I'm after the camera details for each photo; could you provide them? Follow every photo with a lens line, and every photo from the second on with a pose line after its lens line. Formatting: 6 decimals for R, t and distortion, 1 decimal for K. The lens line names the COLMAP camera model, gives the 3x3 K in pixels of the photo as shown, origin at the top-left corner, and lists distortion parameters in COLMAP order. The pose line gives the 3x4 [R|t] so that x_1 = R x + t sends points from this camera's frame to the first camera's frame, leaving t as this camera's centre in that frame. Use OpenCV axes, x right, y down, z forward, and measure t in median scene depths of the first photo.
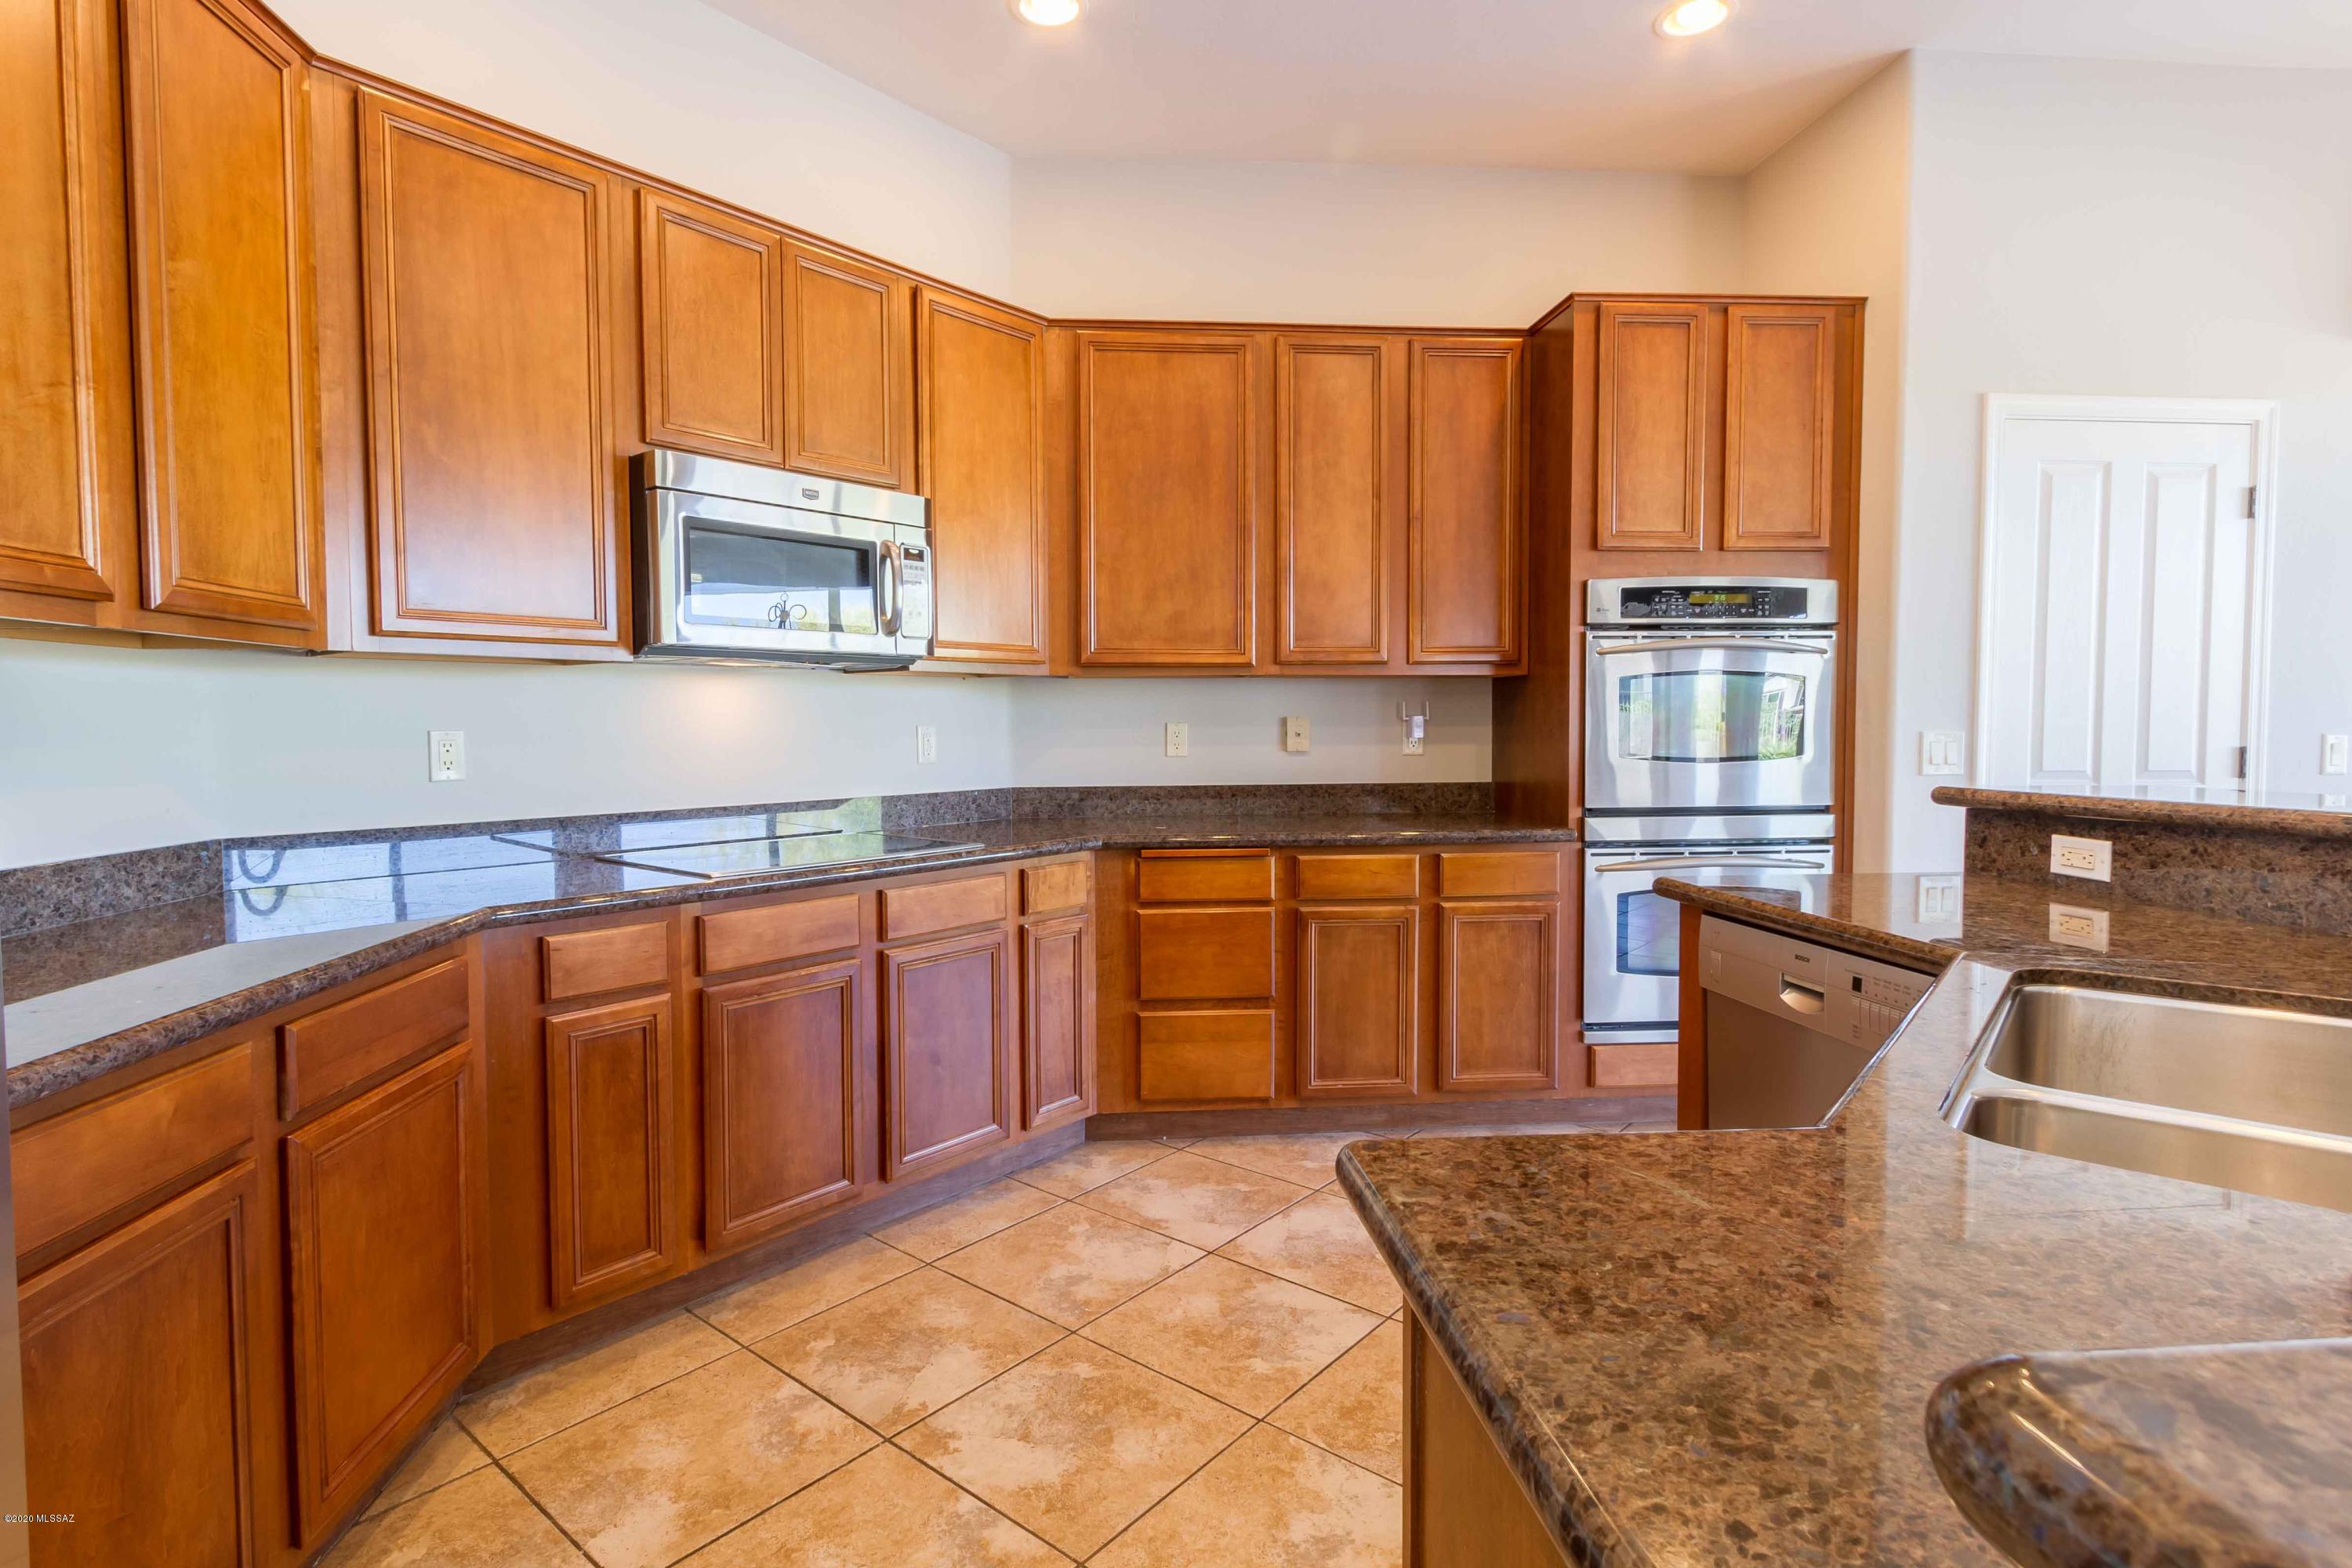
lens RADIAL K [[1179.7, 0, 1125.3], [0, 1179.7, 782.1], [0, 0, 1]] dist [0.002533, 0.000913]
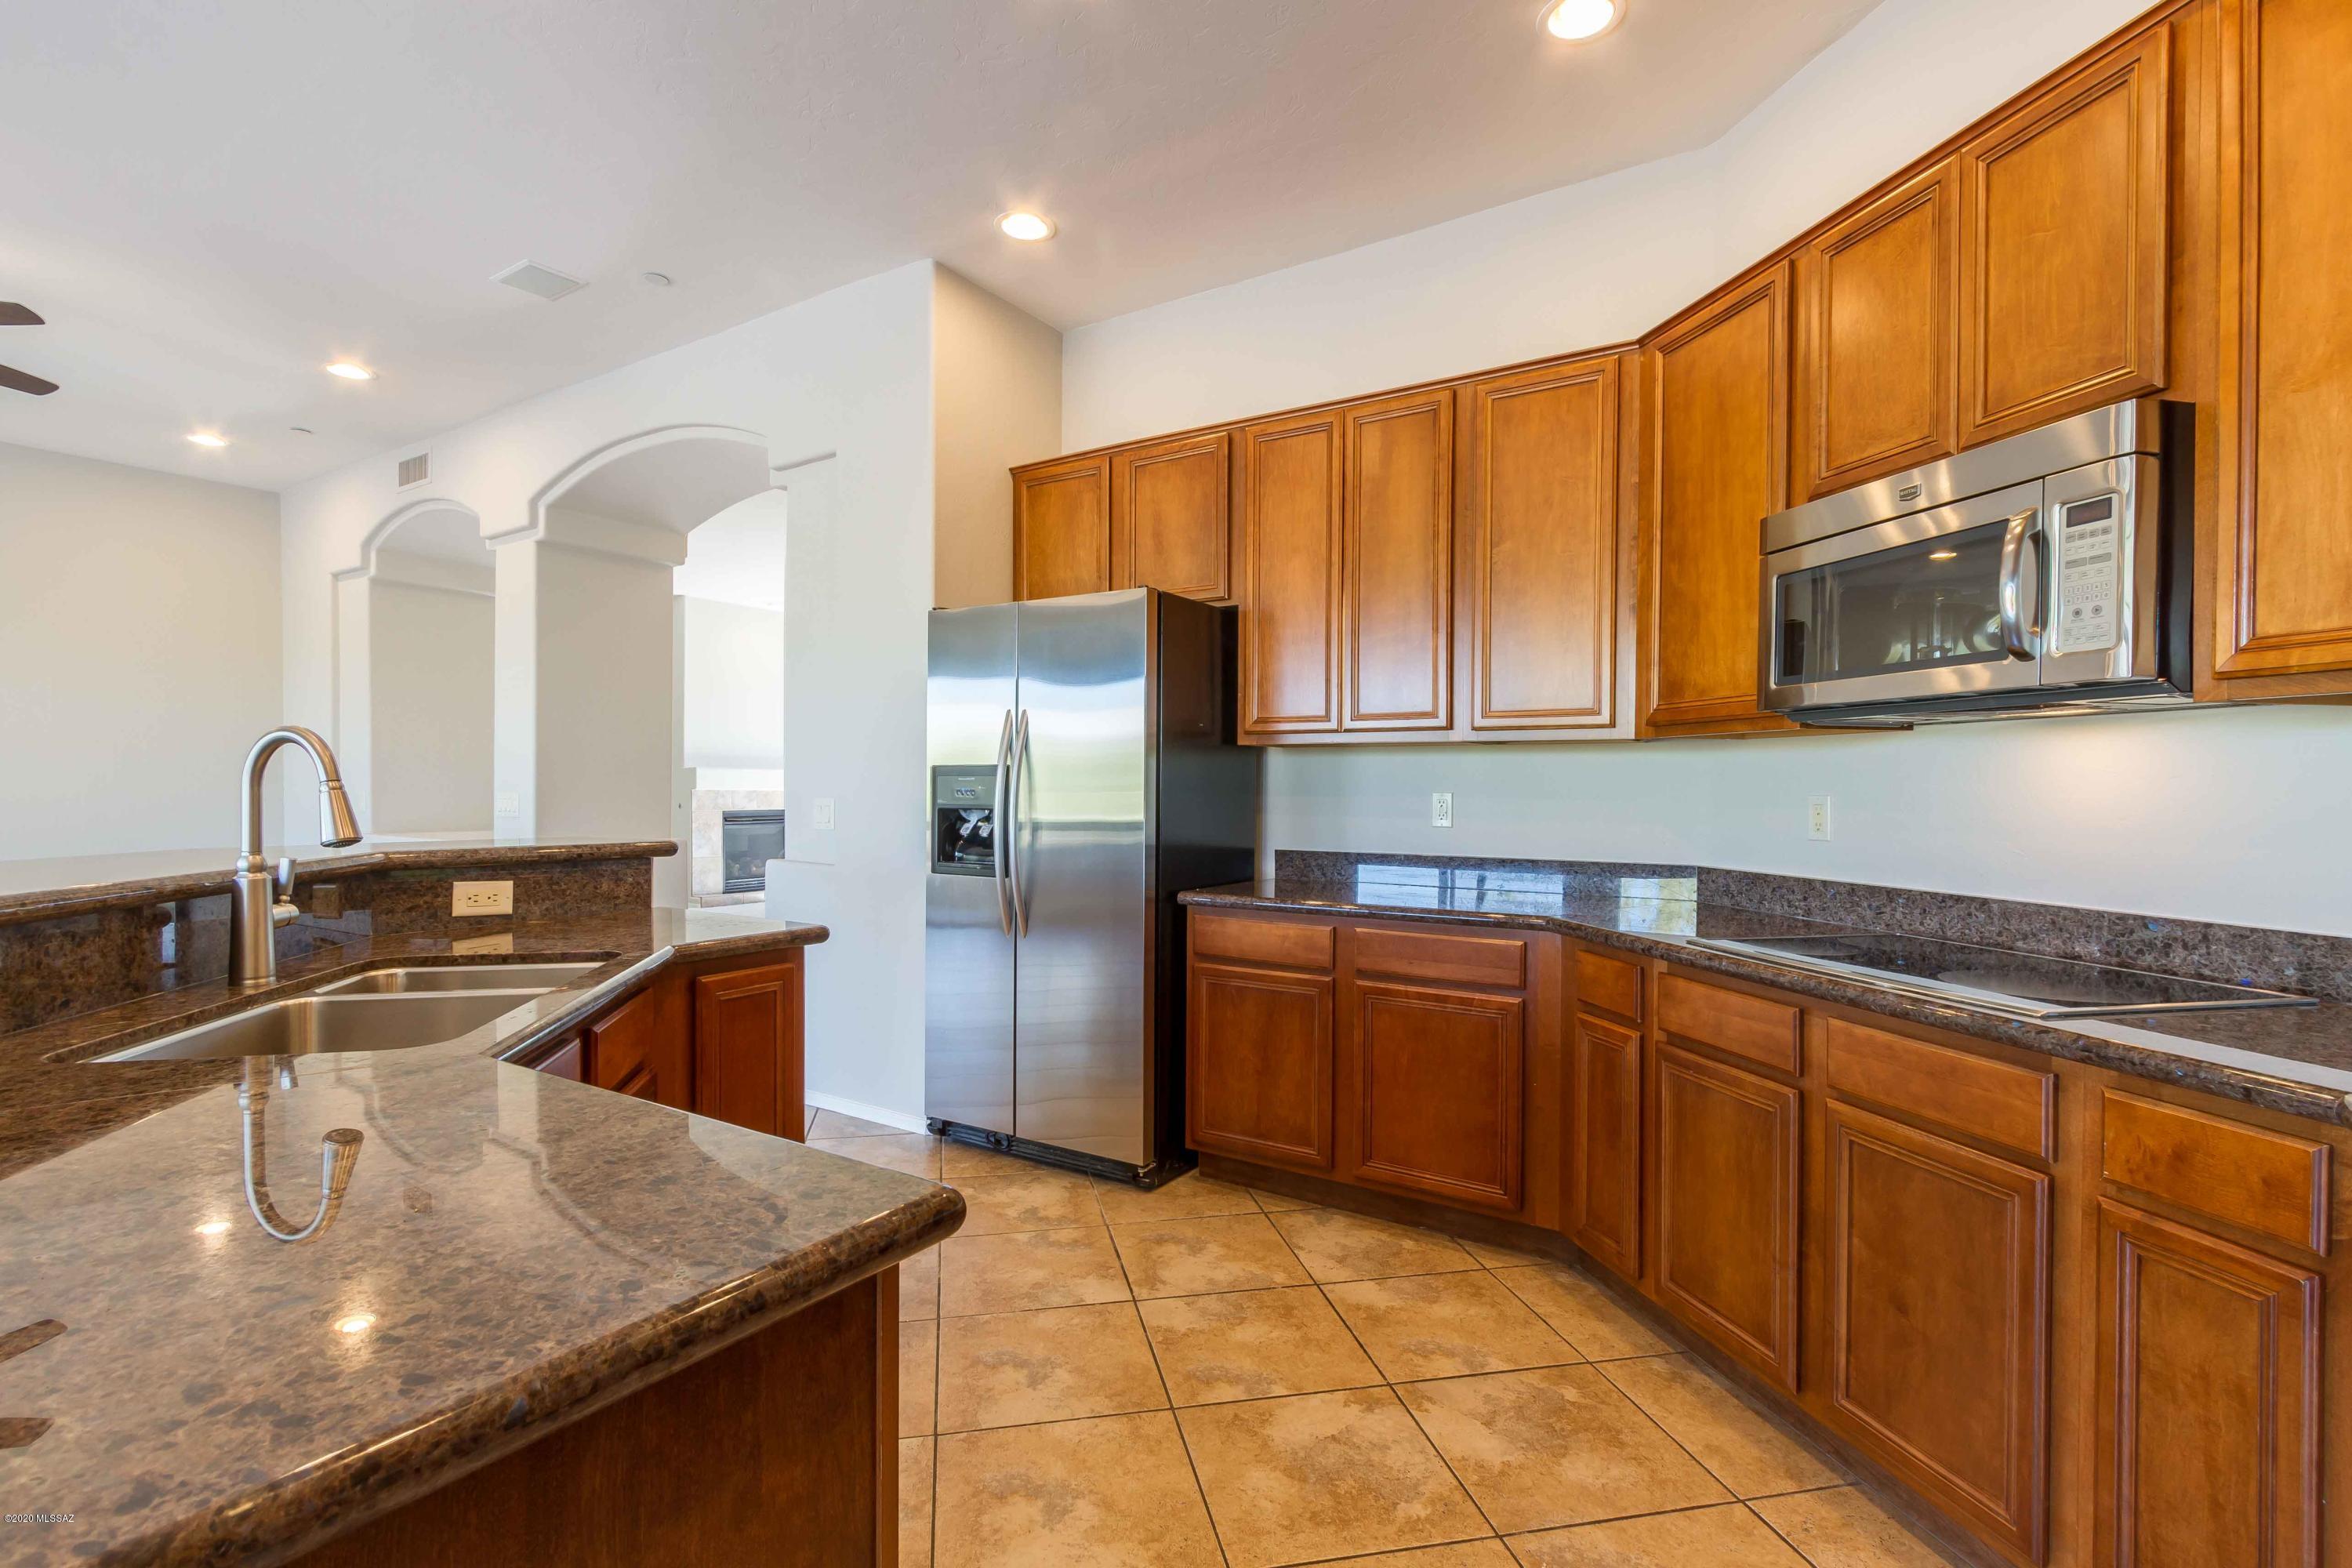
lens RADIAL K [[1096.0, 0, 1176.0], [0, 1096.0, 784.0], [0, 0, 1]] dist [0.002779, 0.000360]
pose [[-0.607225, 0.008613, -0.794483, 0.495938], [-0.041133, 0.998260, 0.042260, -0.056822], [0.793464, 0.058341, -0.605814, 0.894768]]
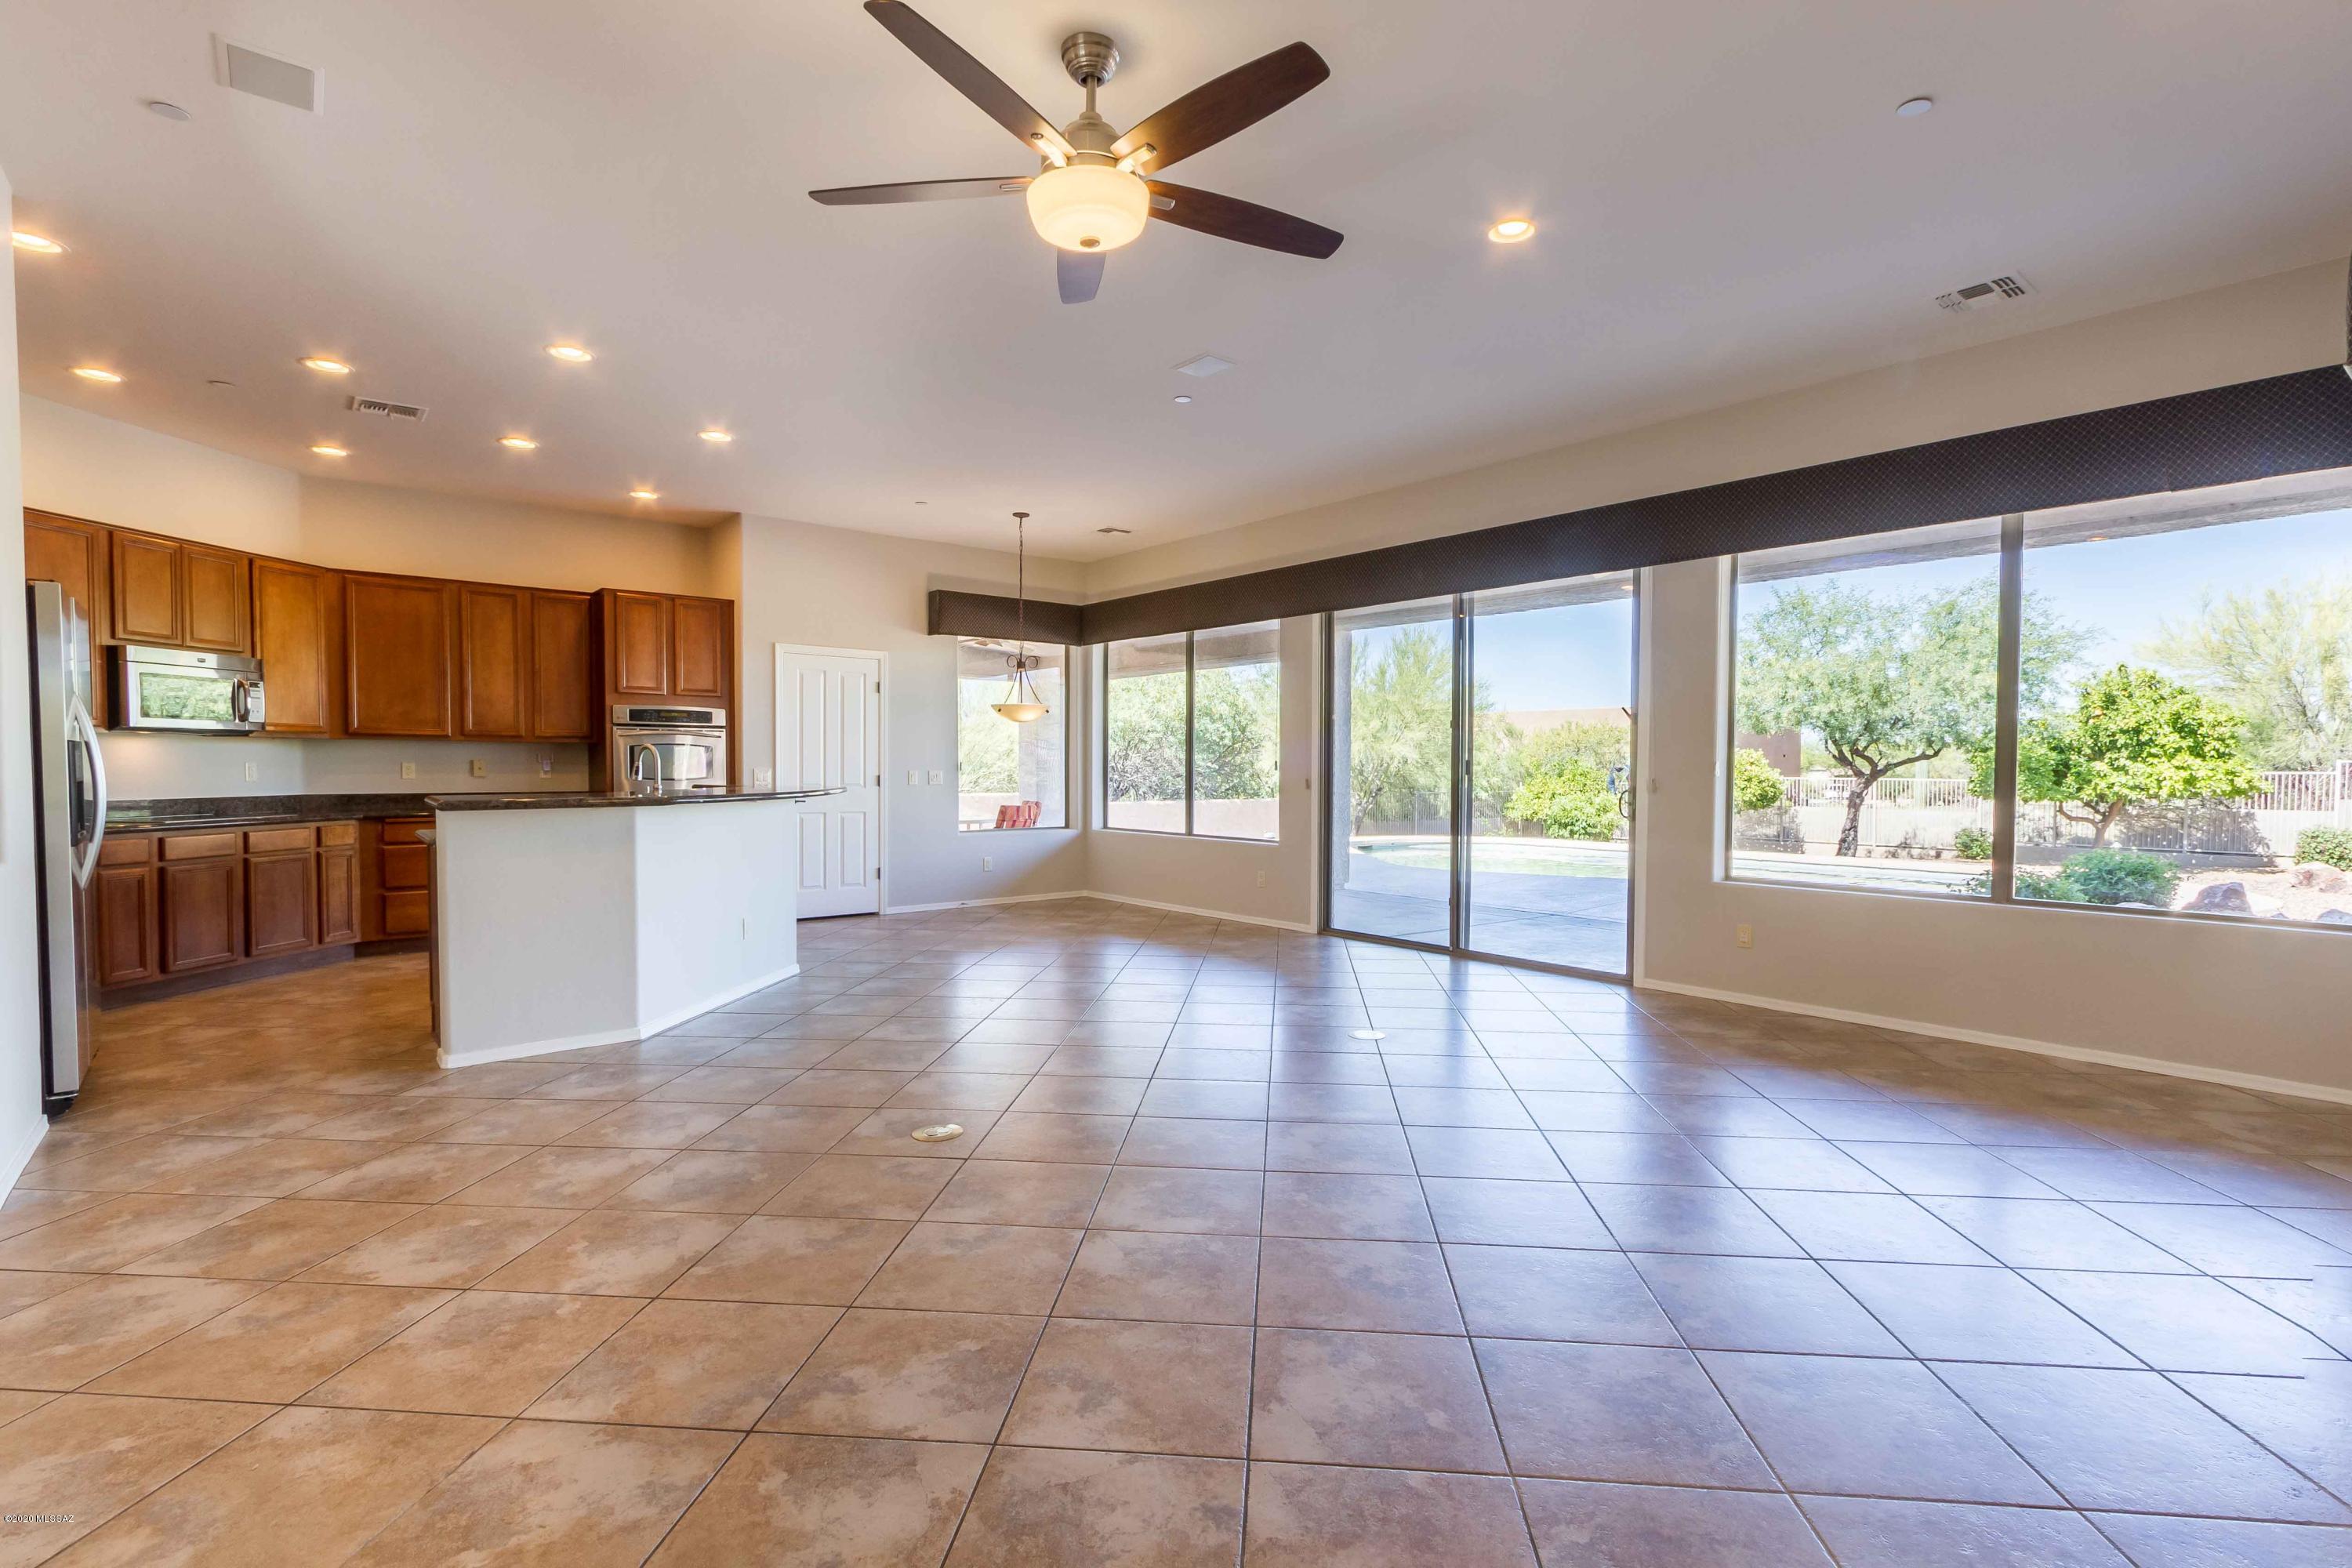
lens RADIAL K [[1093.1, 0, 1190.4], [0, 1093.1, 800.6], [0, 0, 1]] dist [0.000971, -0.000139]
pose [[0.806574, -0.009094, 0.591063, 0.019810], [0.019994, 0.999729, -0.011901, 0.076701], [-0.590795, 0.021416, 0.806537, -1.548310]]
